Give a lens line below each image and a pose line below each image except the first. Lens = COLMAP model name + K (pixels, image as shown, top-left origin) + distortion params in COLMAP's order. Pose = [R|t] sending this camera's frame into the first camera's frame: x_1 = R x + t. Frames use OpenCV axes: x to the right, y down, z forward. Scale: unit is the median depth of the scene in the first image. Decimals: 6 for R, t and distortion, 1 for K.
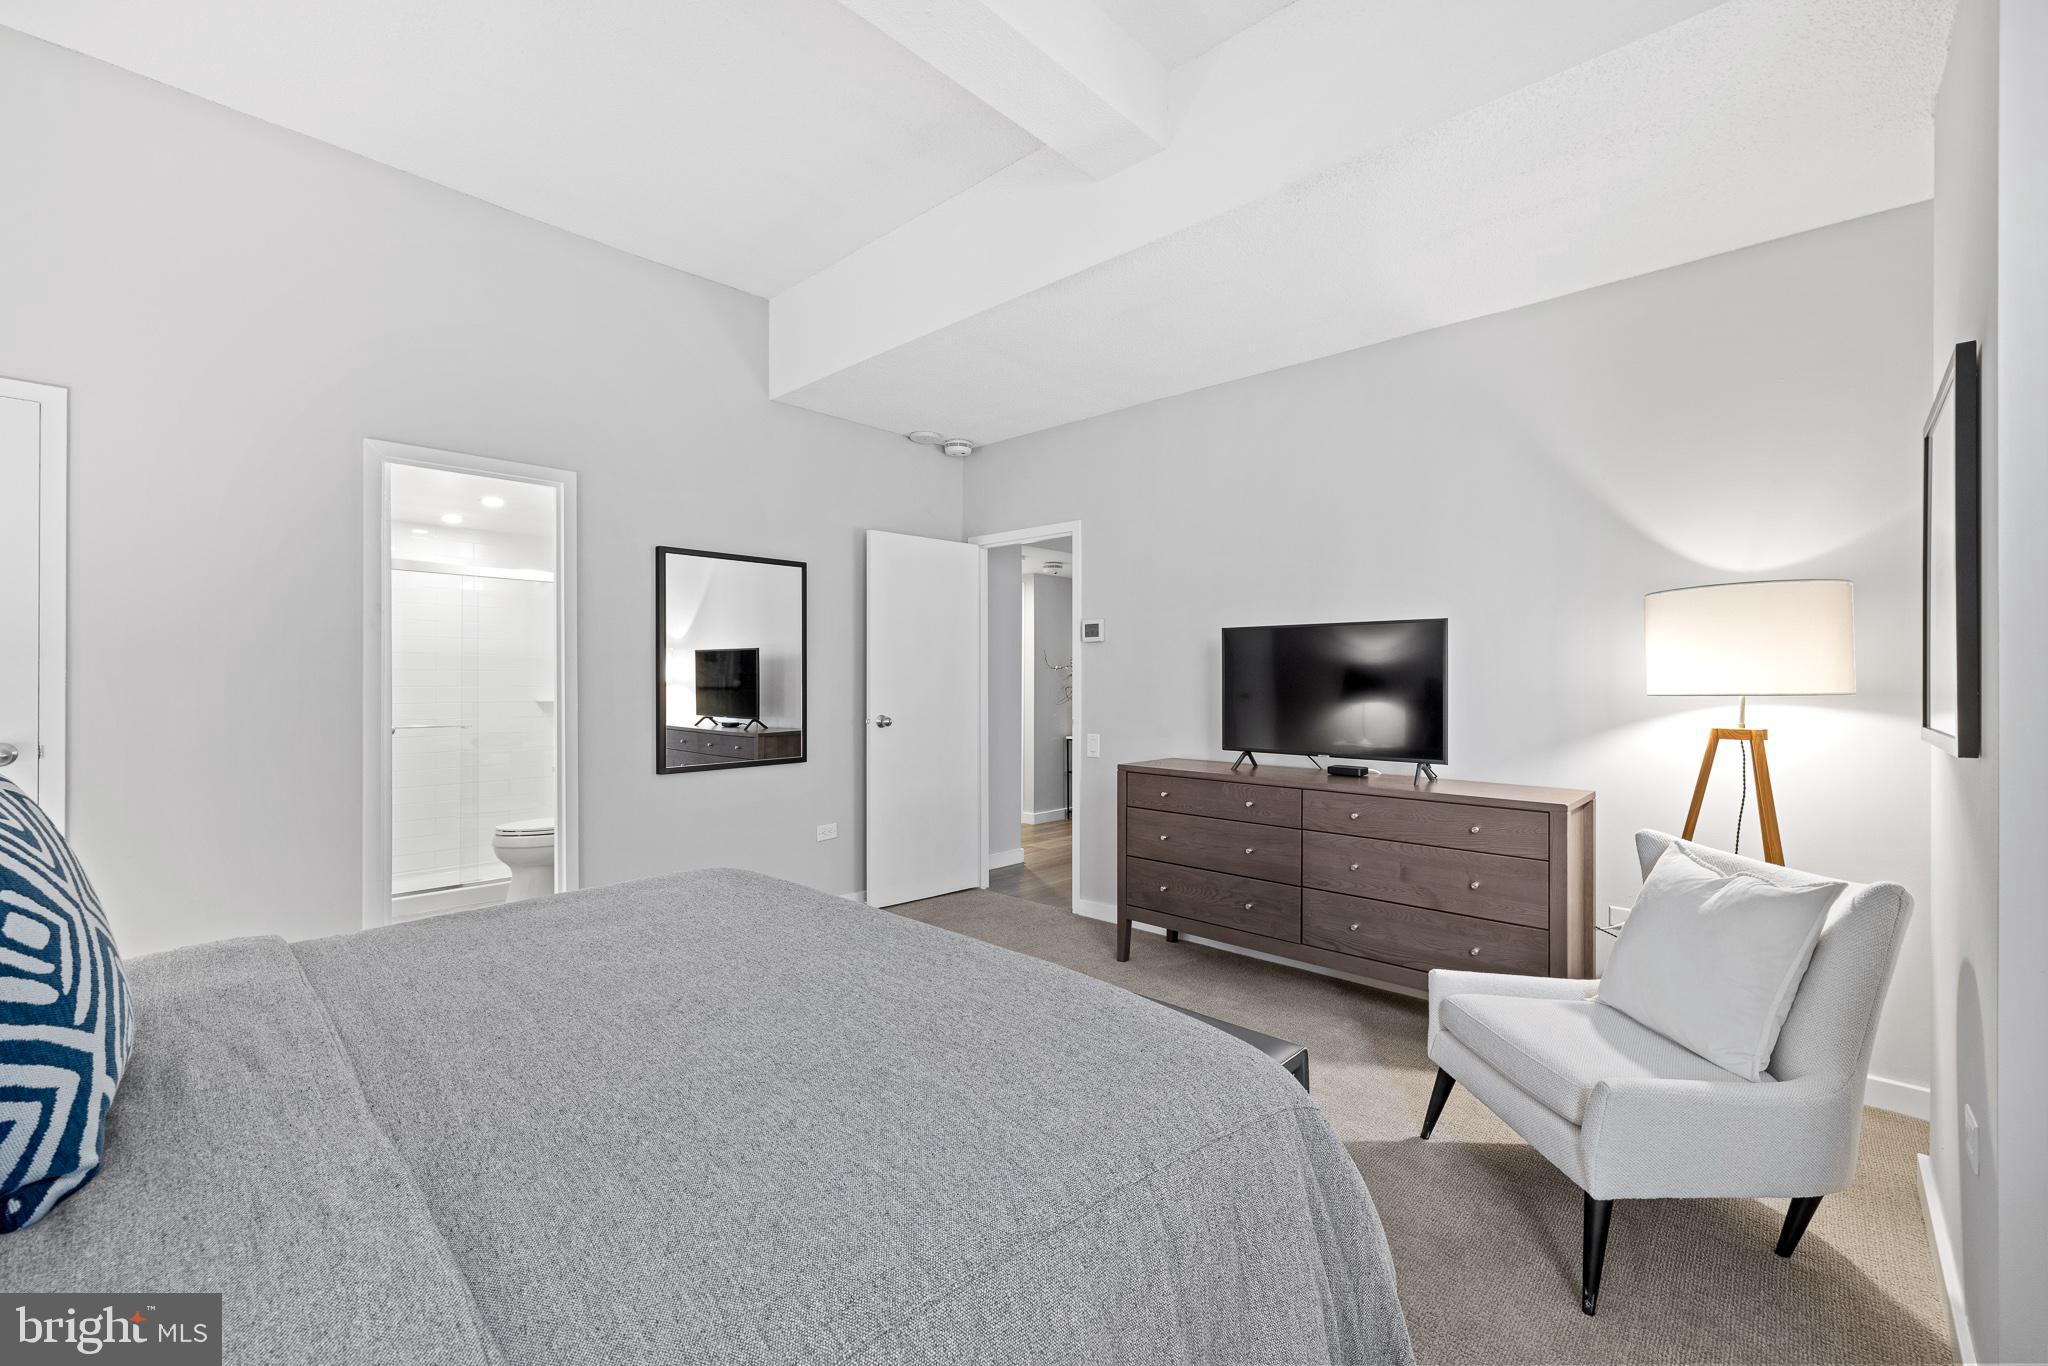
lens RADIAL K [[859.5, 0, 1024.0], [0, 859.5, 672.8], [0, 0, 1]] dist [-0.000021, 0.000067]
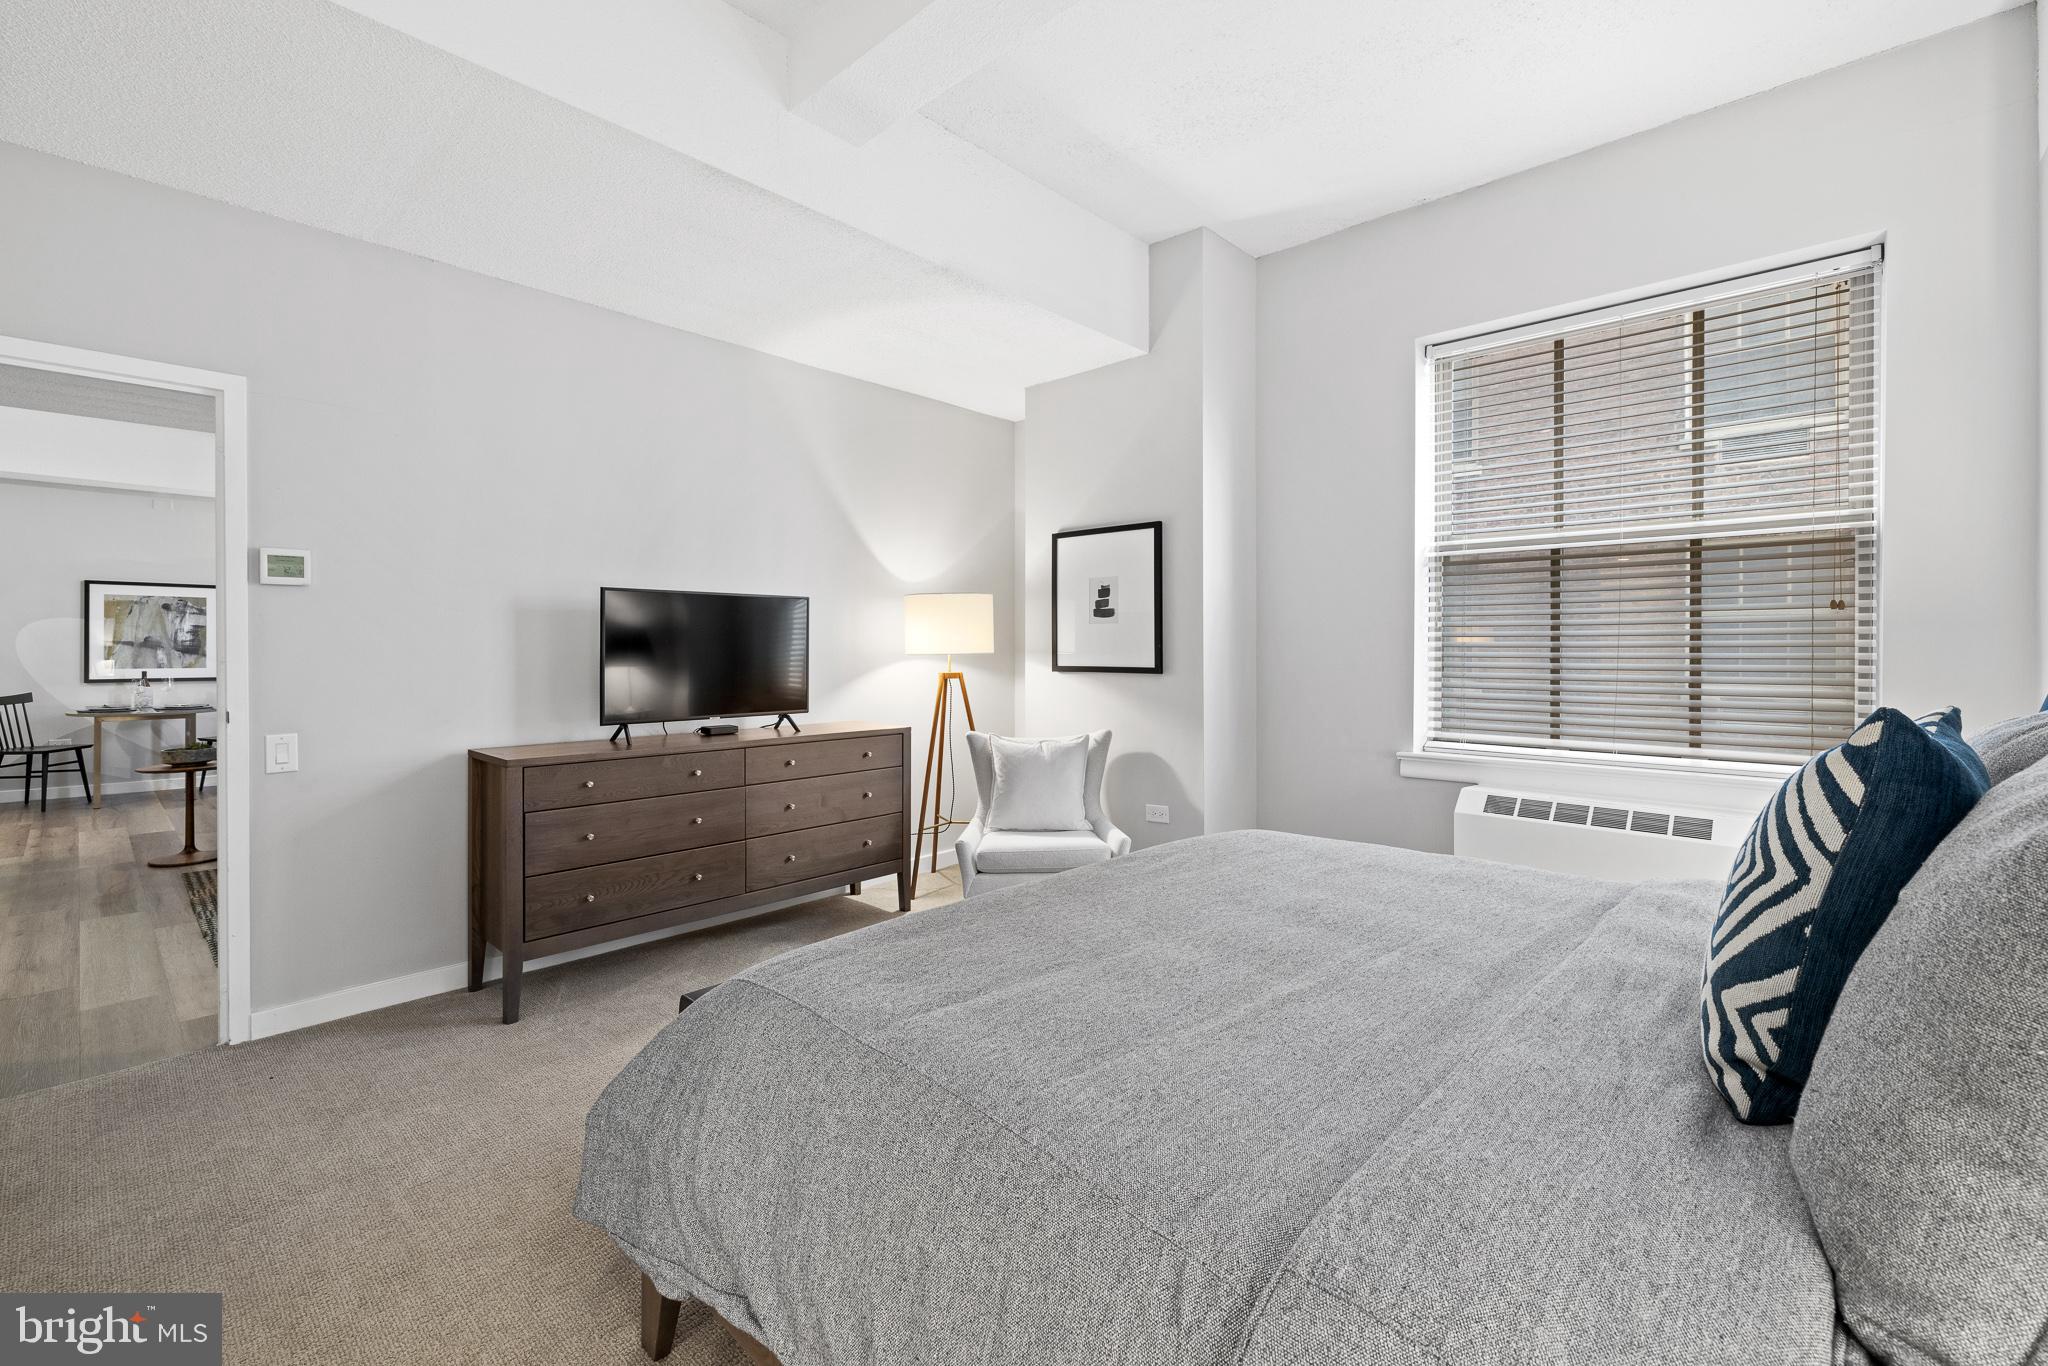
lens RADIAL K [[872.0, 0, 1021.6], [0, 872.0, 654.0], [0, 0, 1]] dist [0.000073, 0.000216]
pose [[0.001103, -0.014962, 0.999887, -0.718601], [-0.009964, 0.999838, 0.014973, -0.001646], [-0.999950, -0.009979, 0.000954, 0.621904]]
